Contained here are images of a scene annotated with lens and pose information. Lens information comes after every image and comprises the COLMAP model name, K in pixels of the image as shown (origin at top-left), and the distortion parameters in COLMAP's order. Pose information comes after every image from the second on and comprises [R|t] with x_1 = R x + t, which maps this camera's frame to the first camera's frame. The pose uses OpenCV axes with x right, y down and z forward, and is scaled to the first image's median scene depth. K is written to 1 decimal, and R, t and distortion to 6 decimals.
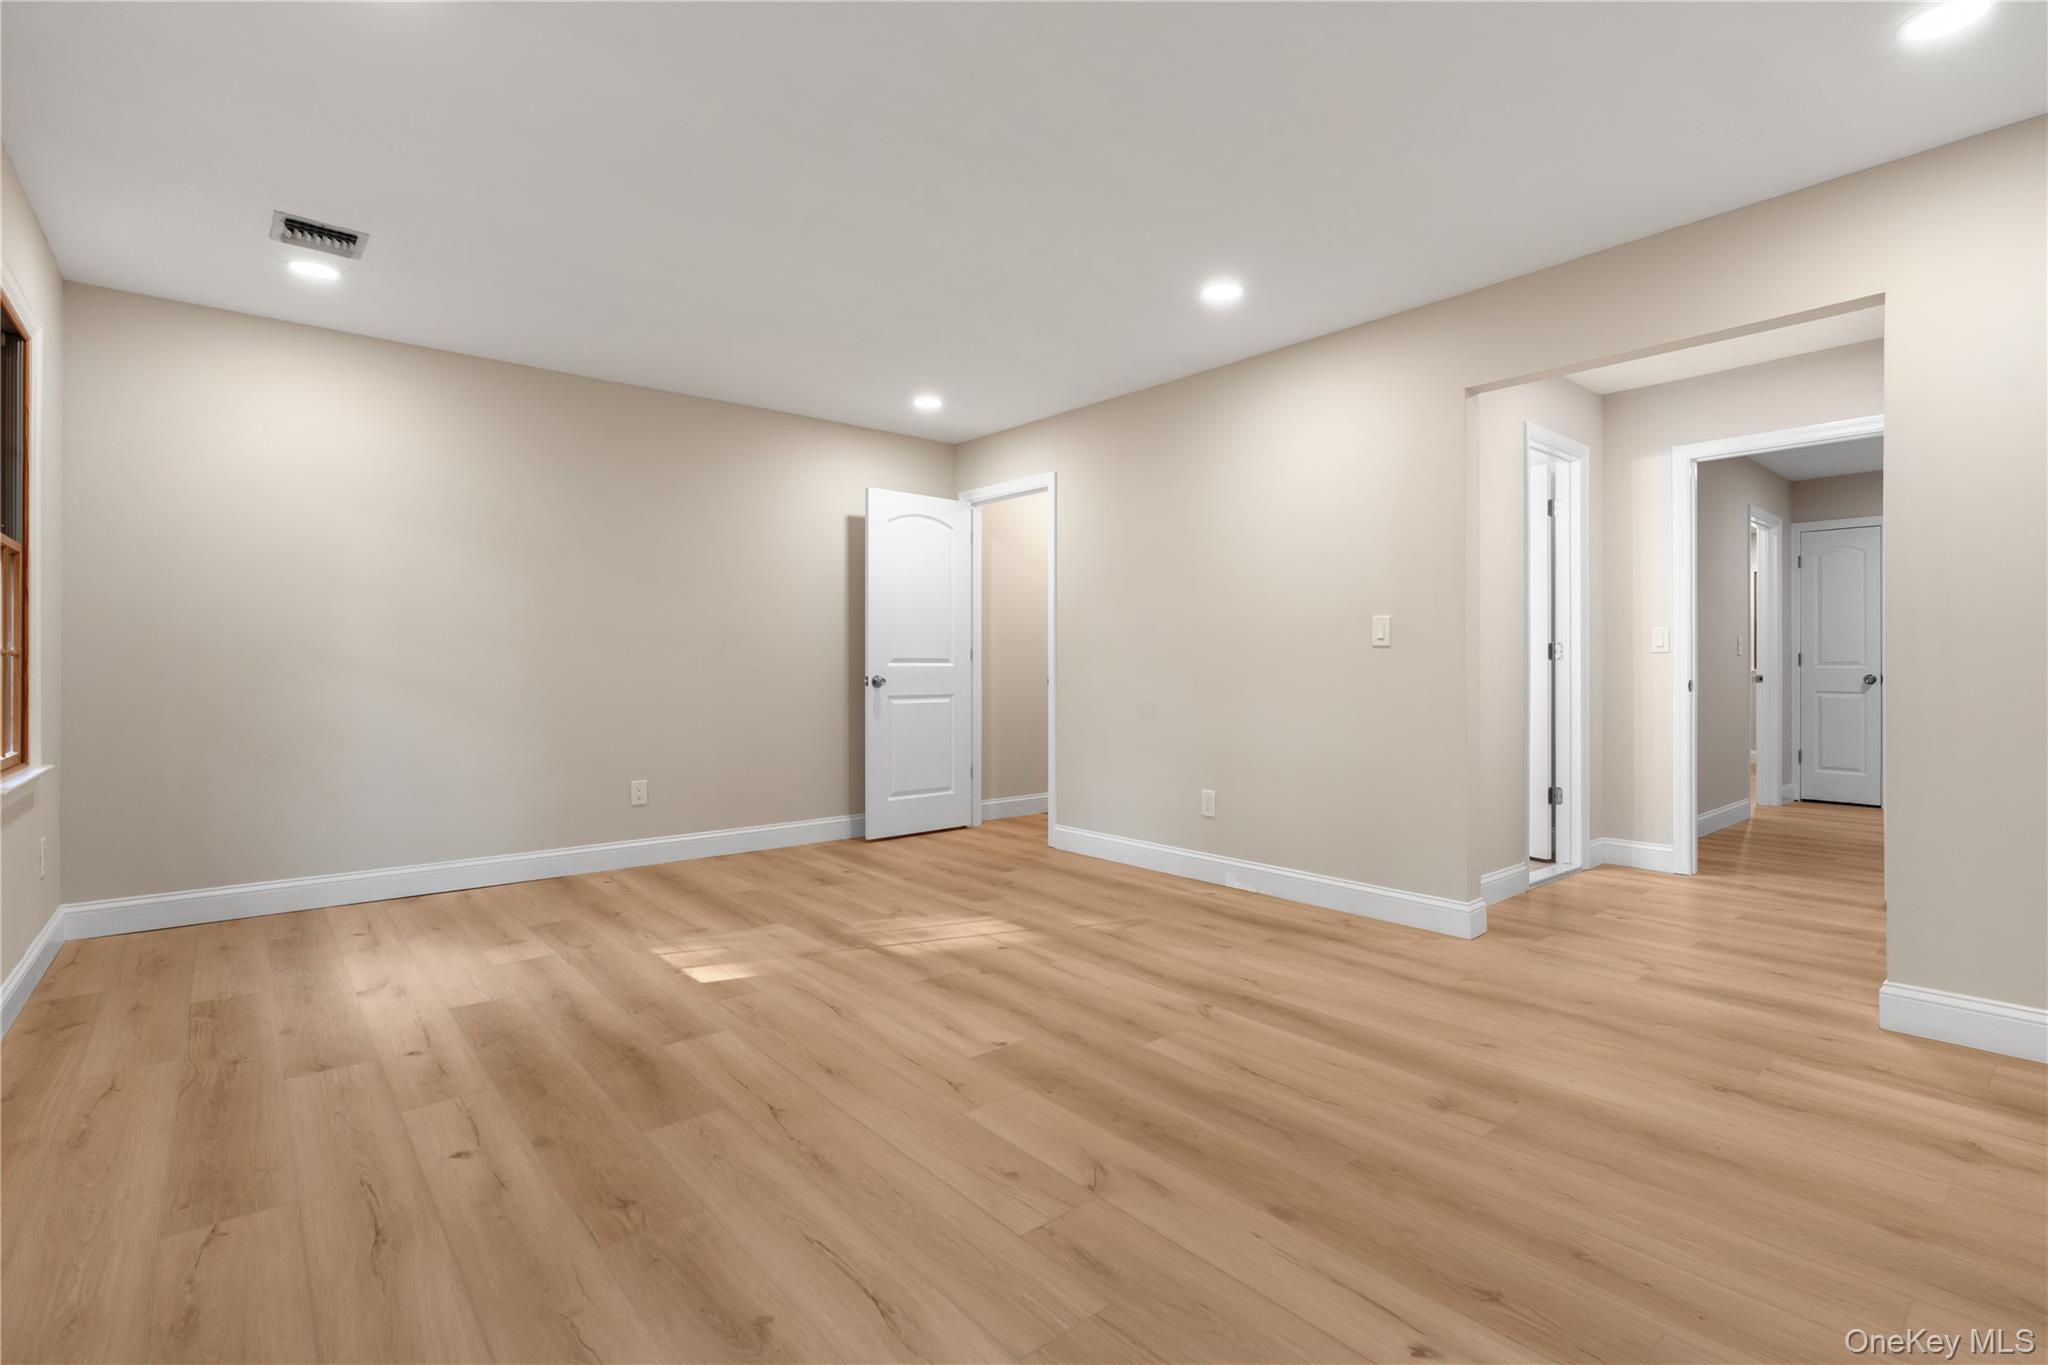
lens RADIAL K [[935.1, 0, 1020.4], [0, 935.1, 672.8], [0, 0, 1]] dist [-0.002647, -0.000224]
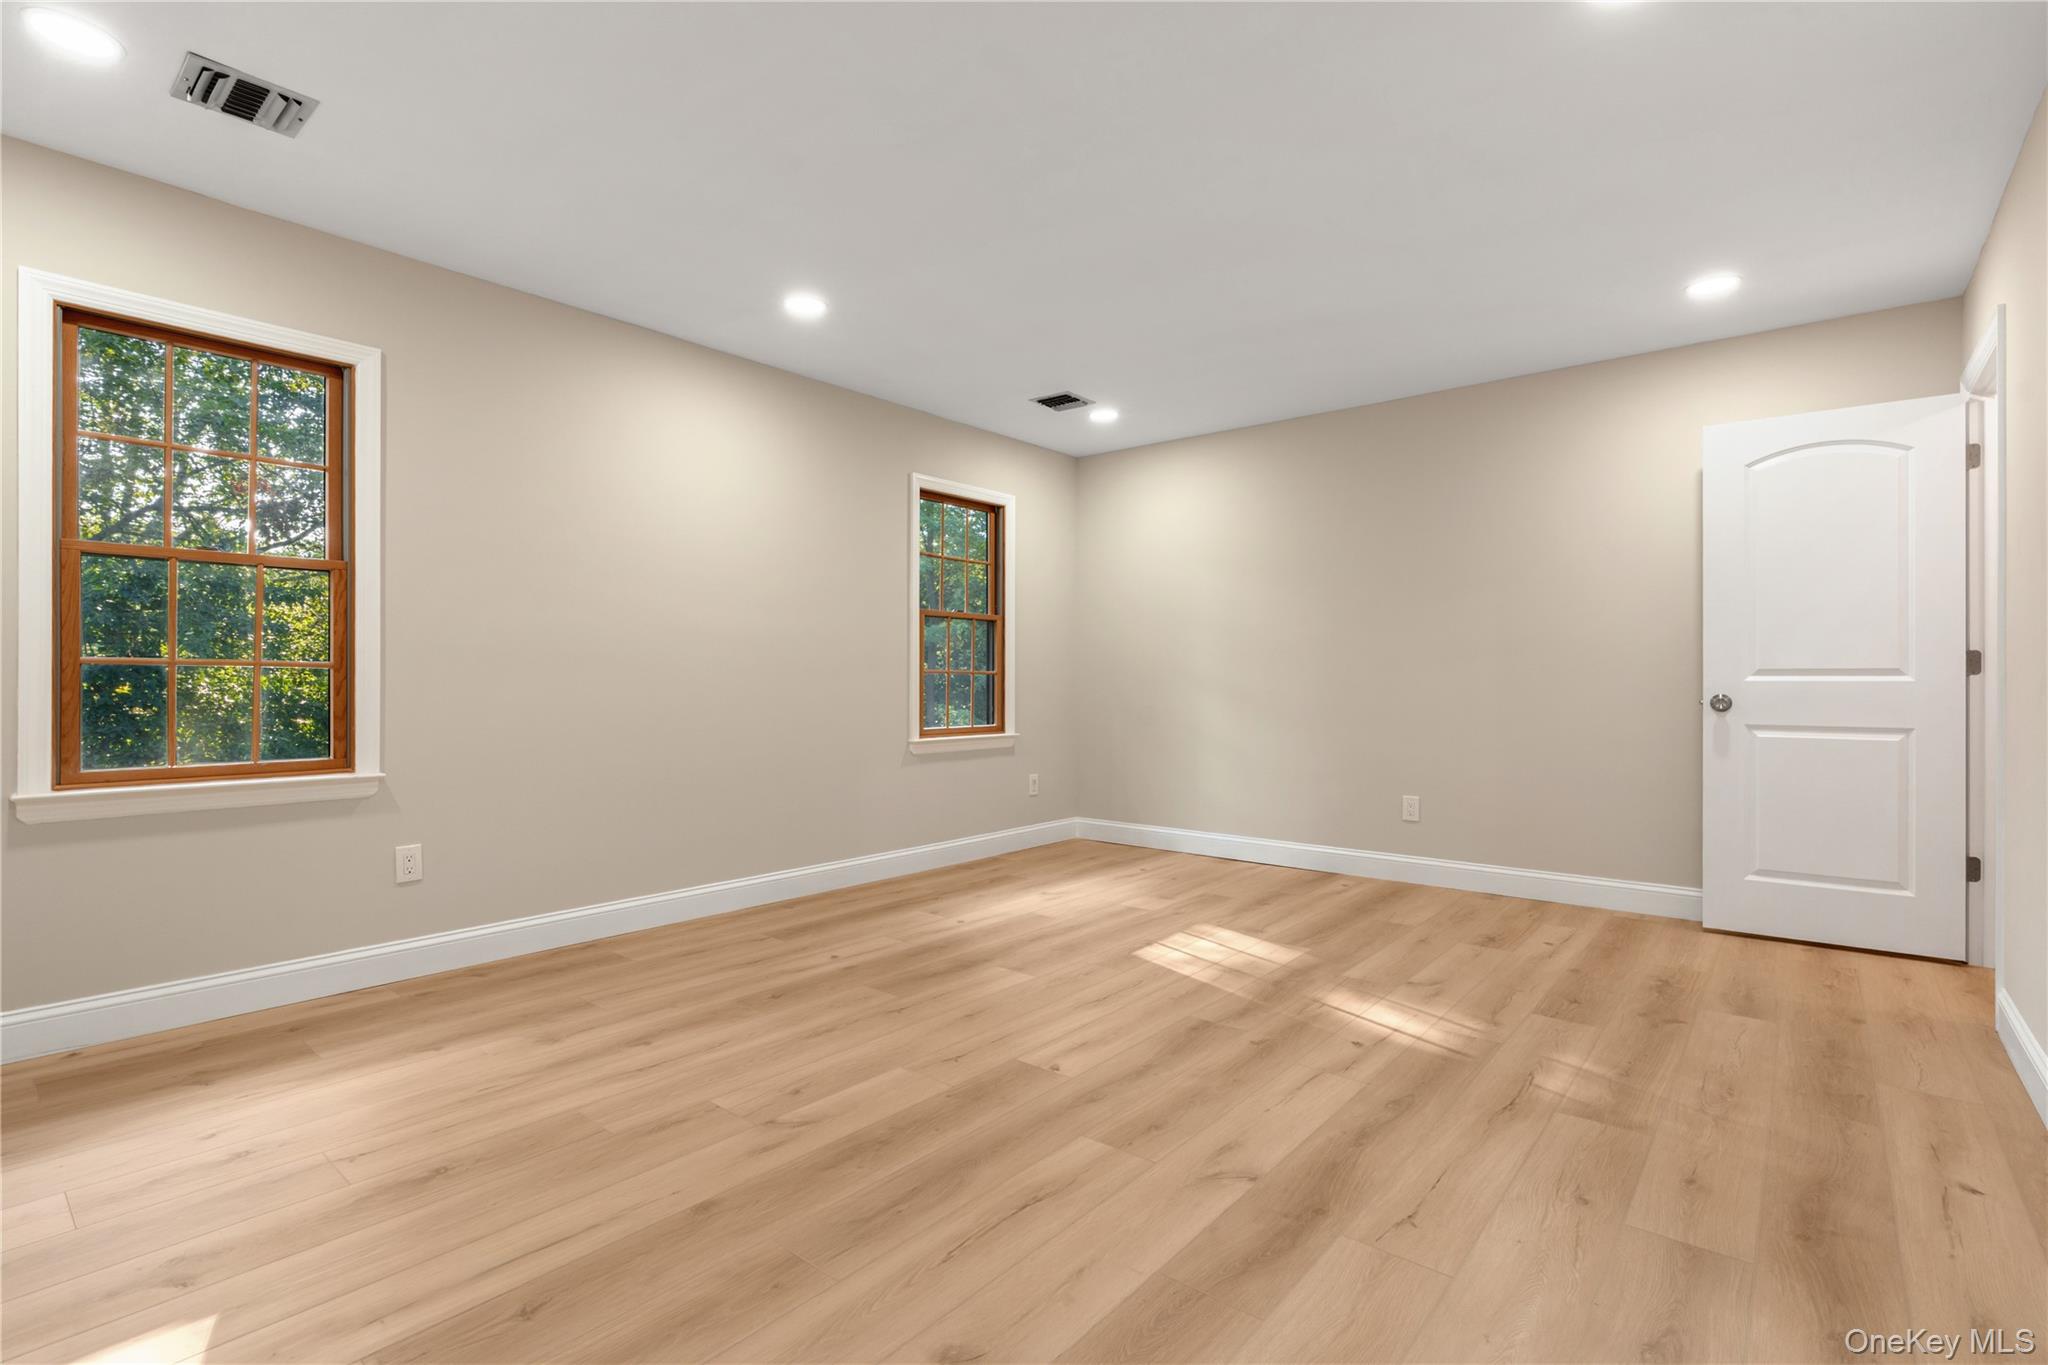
lens RADIAL K [[935.1, 0, 1020.2], [0, 935.1, 693.3], [0, 0, 1]] dist [-0.002647, -0.000224]
pose [[0.186794, 0.014773, -0.982288, 0.851482], [-0.007126, 0.999881, 0.013683, -0.007265], [0.982373, 0.004444, 0.186877, 0.717395]]
